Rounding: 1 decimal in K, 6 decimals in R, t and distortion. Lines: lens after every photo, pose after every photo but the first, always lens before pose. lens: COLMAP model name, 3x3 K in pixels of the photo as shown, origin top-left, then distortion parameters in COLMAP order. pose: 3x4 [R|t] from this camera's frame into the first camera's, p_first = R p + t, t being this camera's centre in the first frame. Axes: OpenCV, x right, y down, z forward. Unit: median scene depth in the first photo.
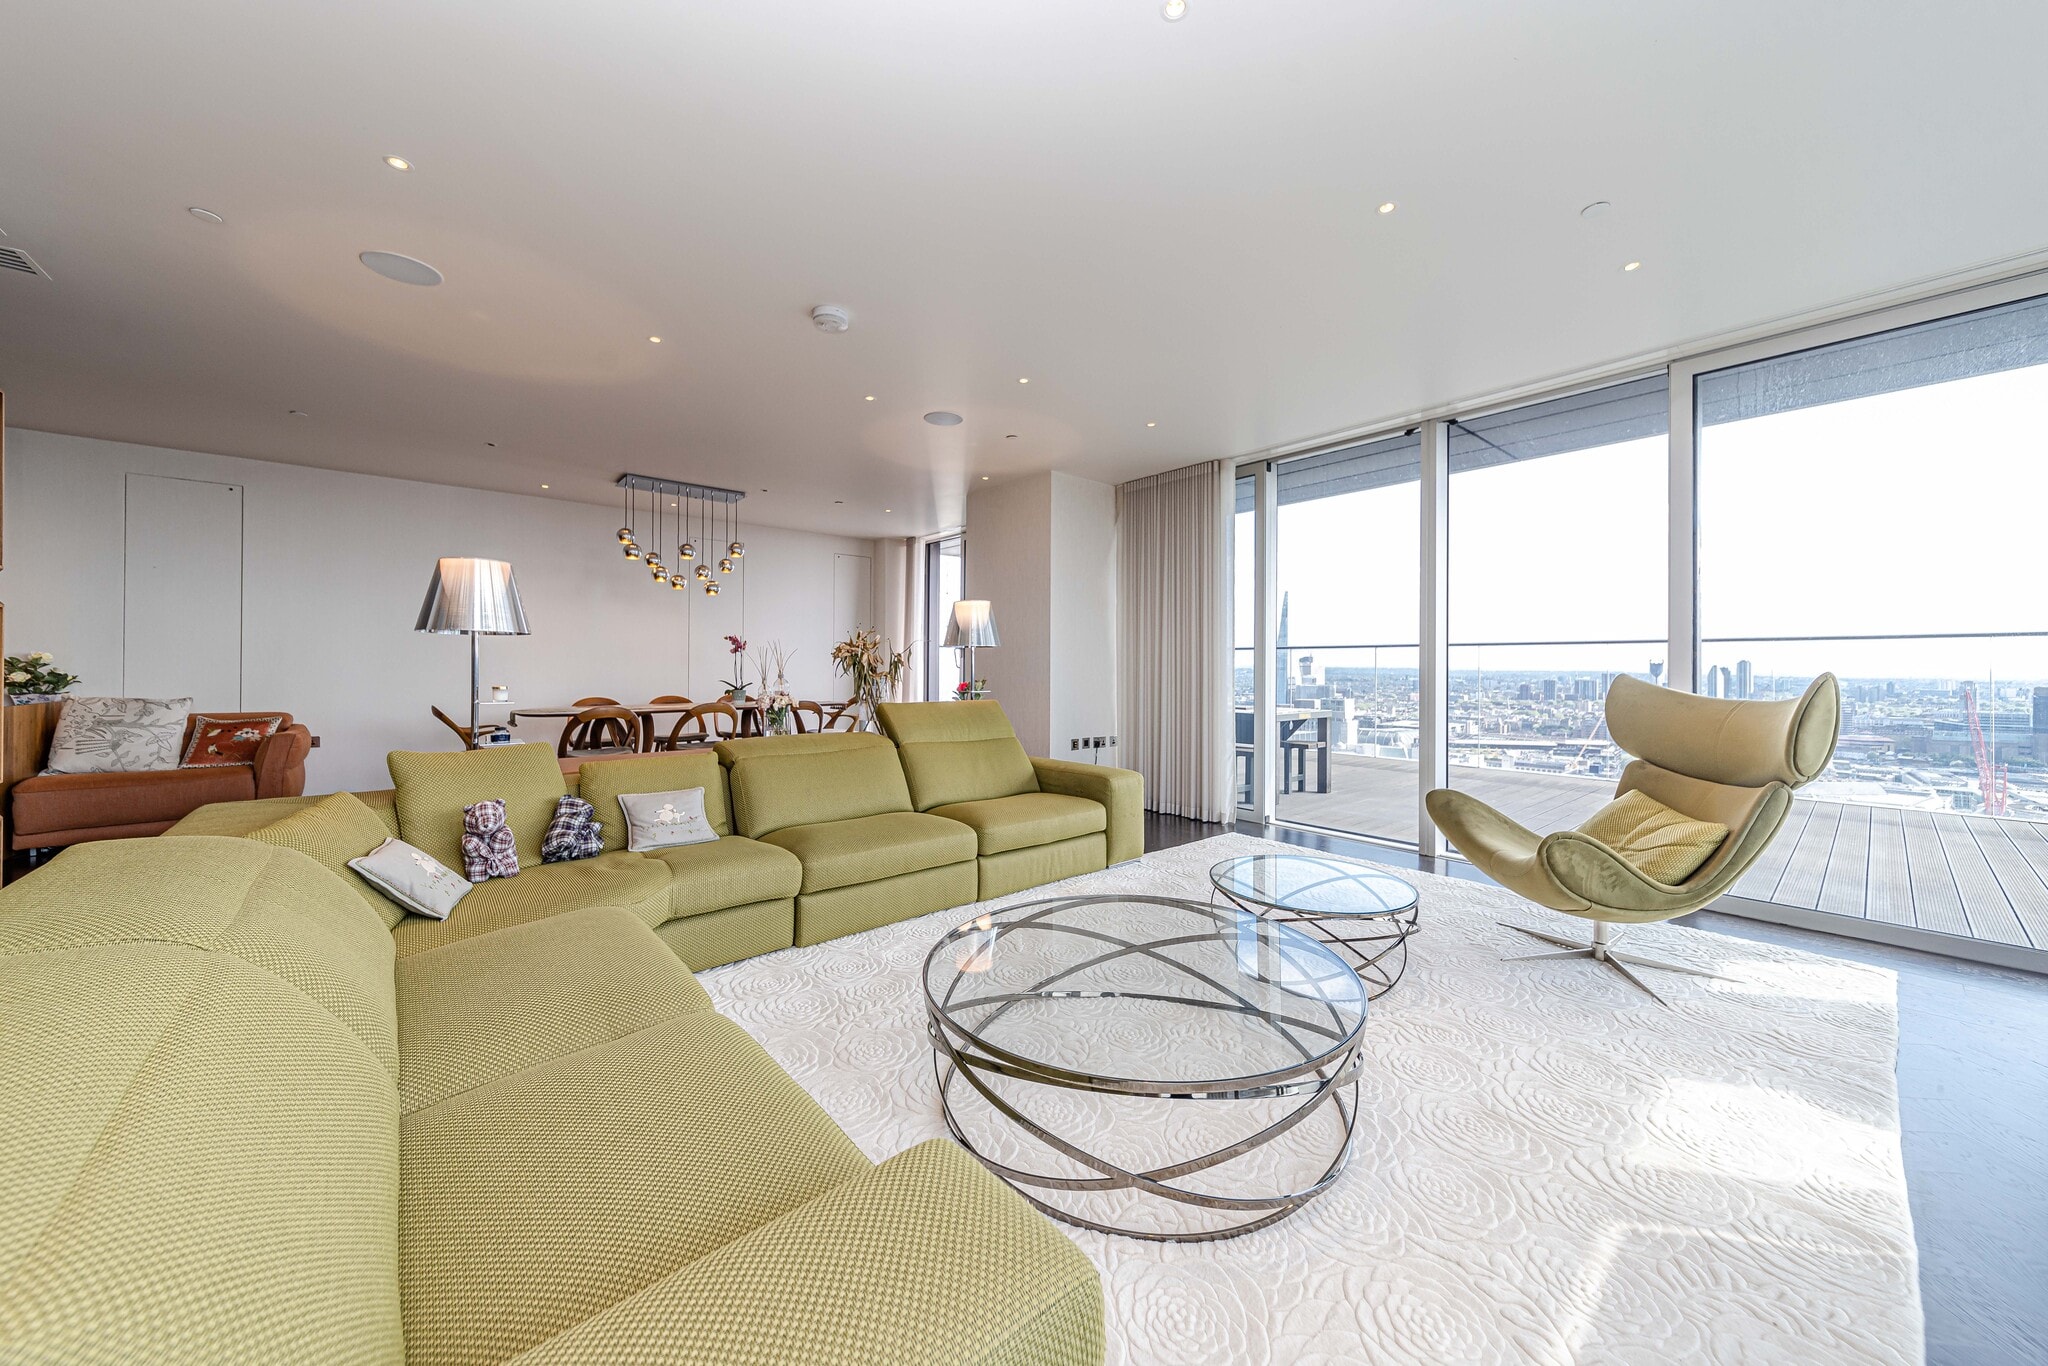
lens RADIAL K [[738.8, 0, 1024.4], [0, 738.8, 672.3], [0, 0, 1]] dist [-0.000443, -0.000024]
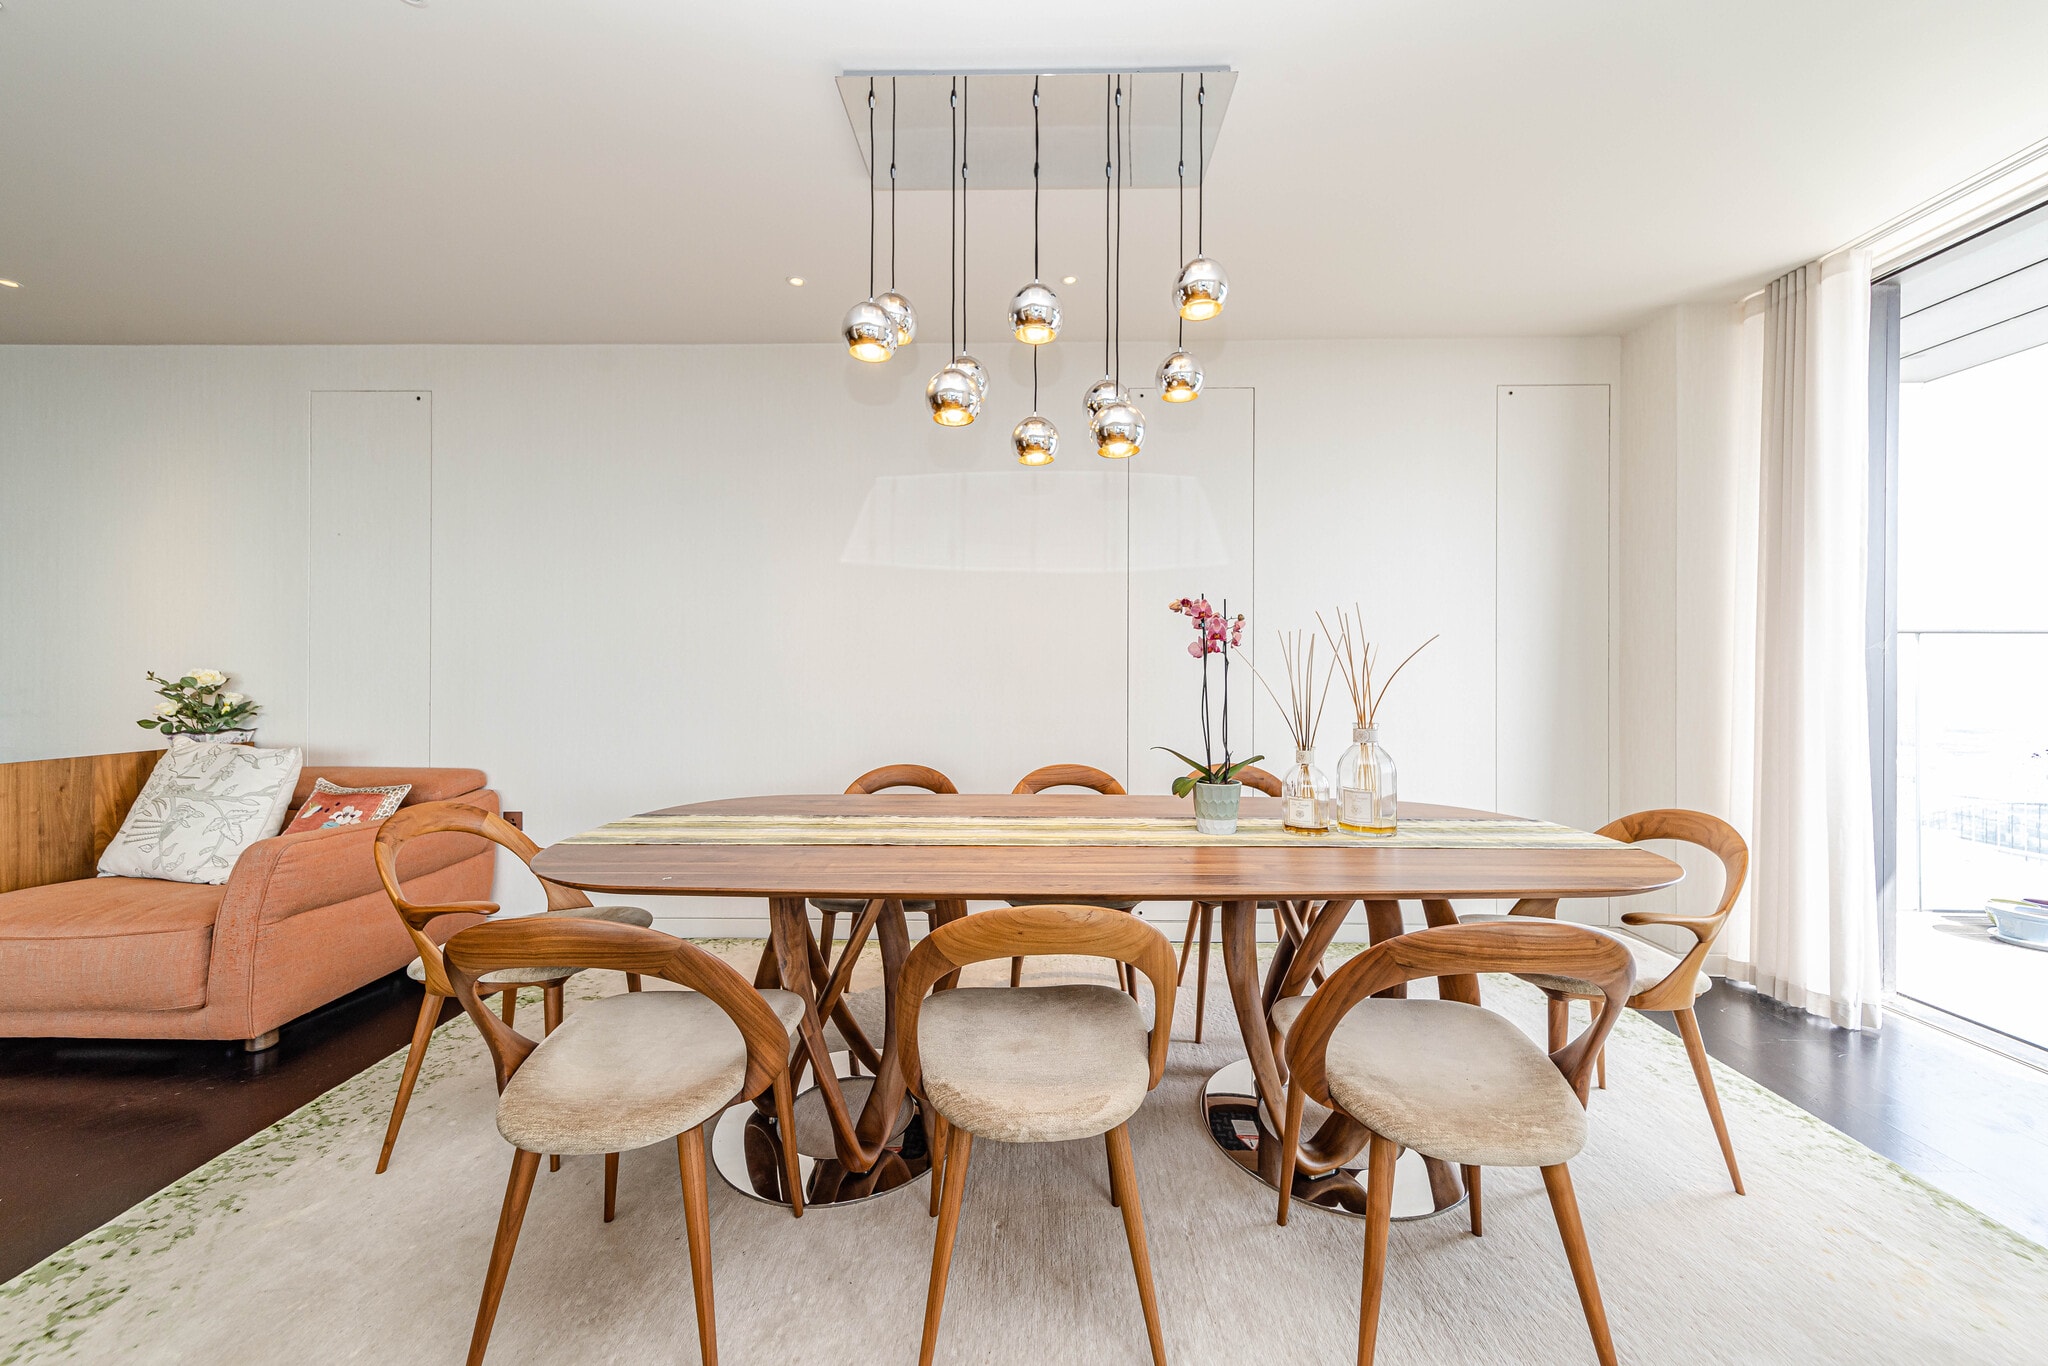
lens RADIAL K [[738.8, 0, 1024.4], [0, 738.8, 672.3], [0, 0, 1]] dist [-0.000443, -0.000024]
pose [[0.749473, 0.000256, -0.662034, -0.197199], [-0.002988, 0.999991, -0.002996, -0.014878], [0.662028, 0.004224, 0.749467, 0.578420]]
